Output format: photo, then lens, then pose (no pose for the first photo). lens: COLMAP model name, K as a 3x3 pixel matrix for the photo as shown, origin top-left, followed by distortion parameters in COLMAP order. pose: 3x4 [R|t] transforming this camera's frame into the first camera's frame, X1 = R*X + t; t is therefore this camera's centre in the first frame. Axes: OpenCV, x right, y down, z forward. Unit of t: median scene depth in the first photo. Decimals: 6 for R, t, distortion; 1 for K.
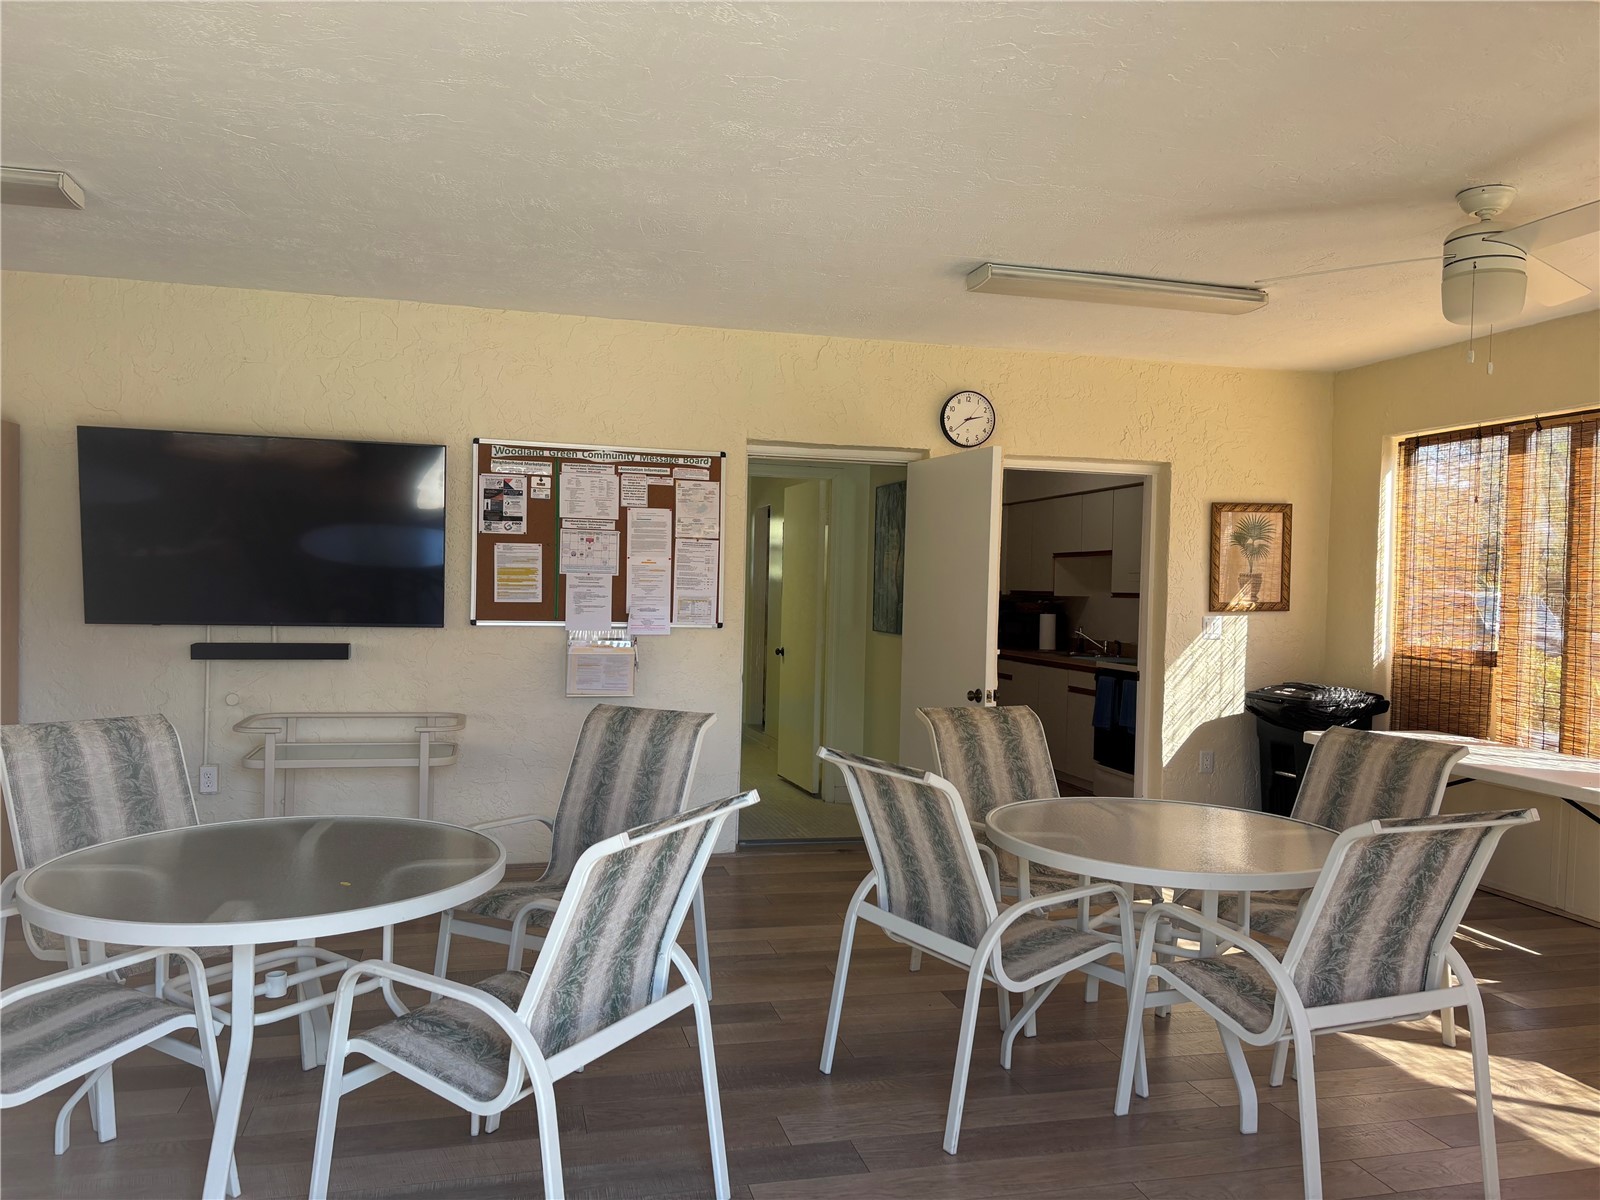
lens RADIAL K [[1213.4, 0, 808.7], [0, 1213.4, 605.5], [0, 0, 1]] dist [0.006699, 0.003197]
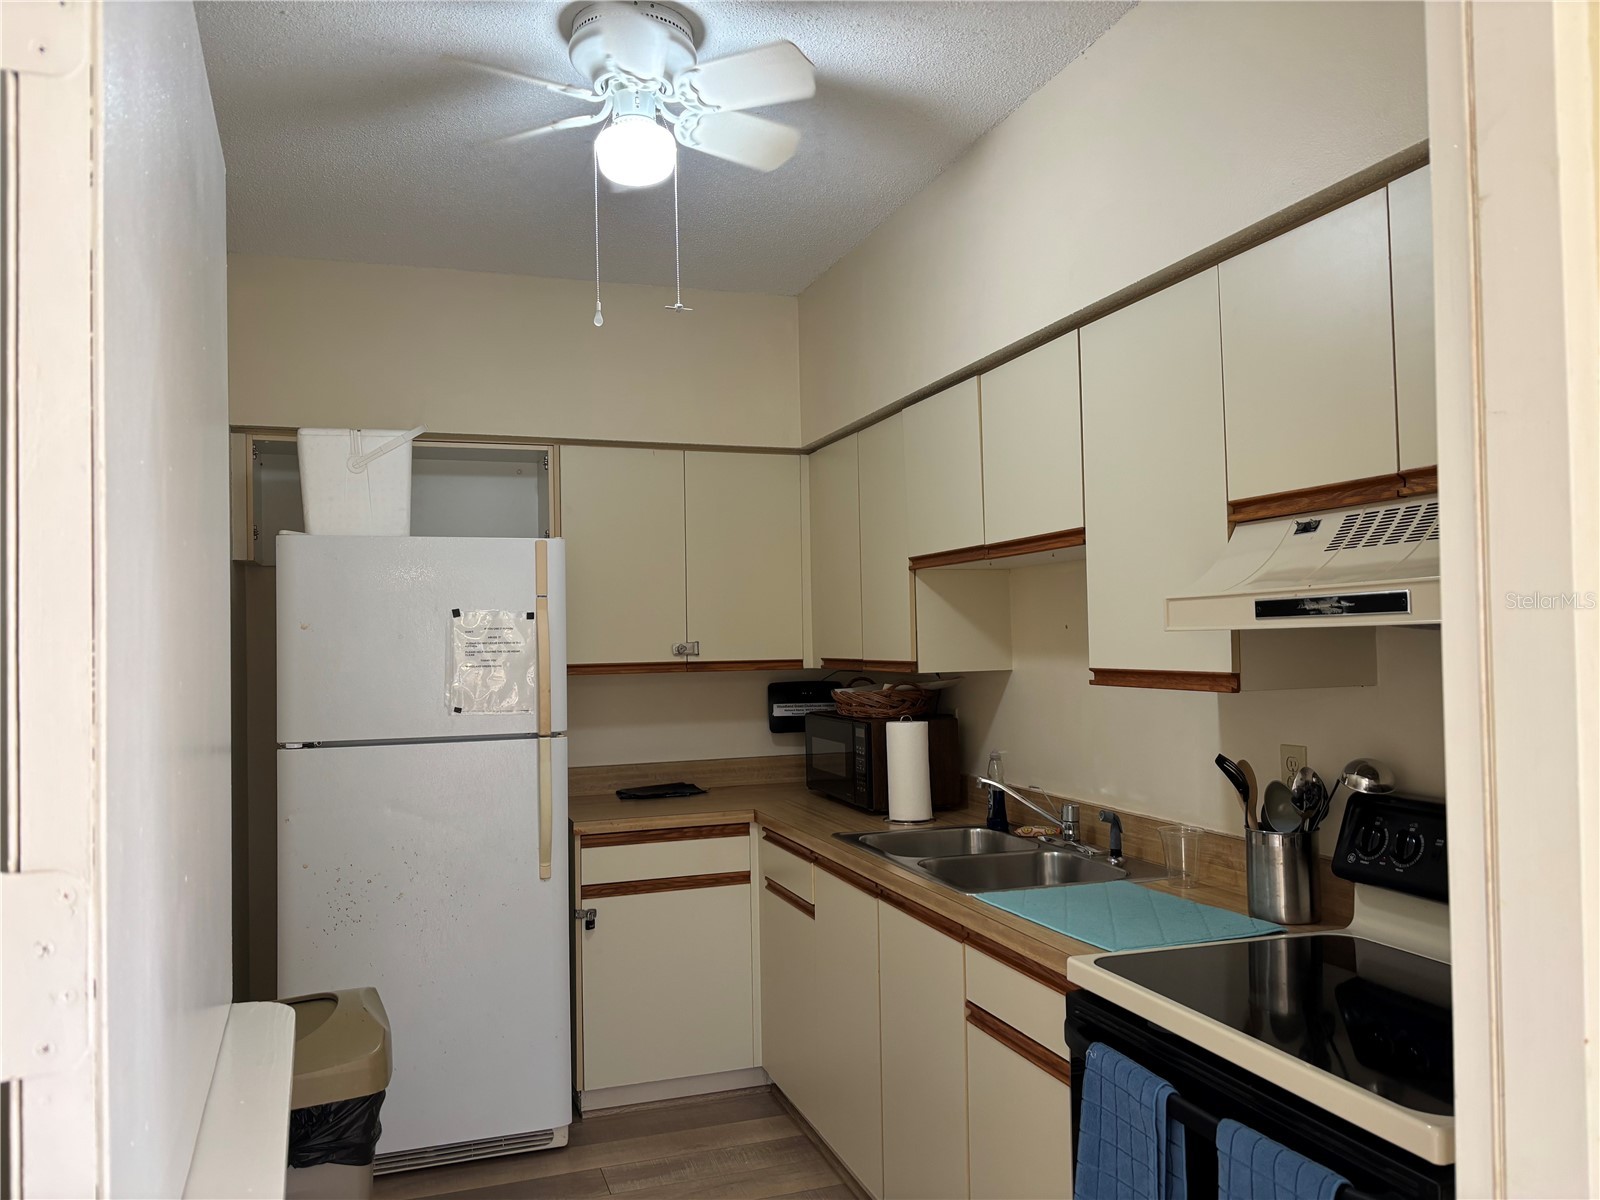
lens RADIAL K [[1213.4, 0, 808.7], [0, 1213.4, 605.5], [0, 0, 1]] dist [0.006699, 0.003197]
pose [[0.995962, -0.044472, 0.077991, 0.142542], [0.047770, 0.998019, -0.040945, -0.015199], [-0.076016, 0.044505, 0.996113, 0.641637]]
